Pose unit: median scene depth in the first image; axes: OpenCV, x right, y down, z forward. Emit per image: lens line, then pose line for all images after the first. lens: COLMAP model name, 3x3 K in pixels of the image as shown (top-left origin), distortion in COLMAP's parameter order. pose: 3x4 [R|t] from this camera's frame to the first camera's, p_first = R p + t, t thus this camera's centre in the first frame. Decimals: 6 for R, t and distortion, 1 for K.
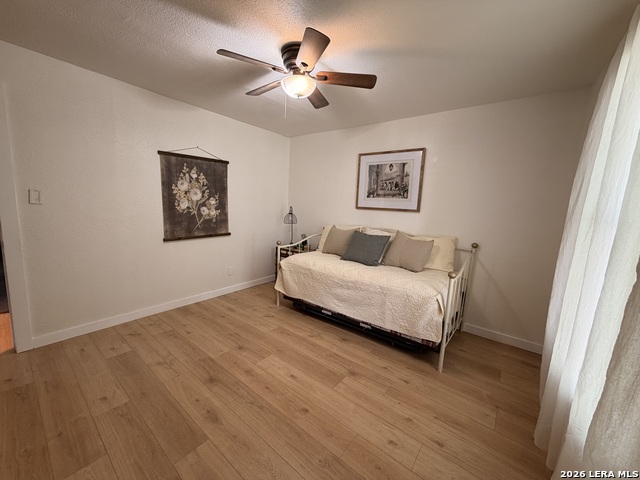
lens RADIAL K [[255.7, 0, 317.5], [0, 255.7, 241.1], [0, 0, 1]] dist [-0.001722, 0.000715]
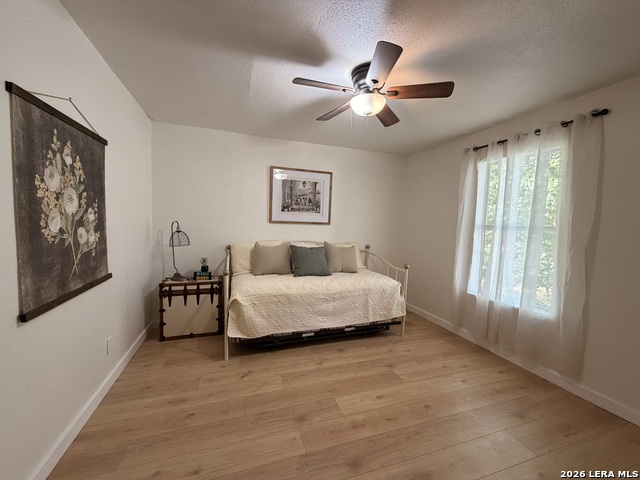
lens RADIAL K [[255.7, 0, 316.2], [0, 255.7, 240.7], [0, 0, 1]] dist [-0.001722, 0.000715]
pose [[0.540582, -0.083450, 0.837142, -0.648222], [0.116683, 0.992888, 0.023628, -0.074079], [-0.833160, 0.084907, 0.546475, 0.404385]]
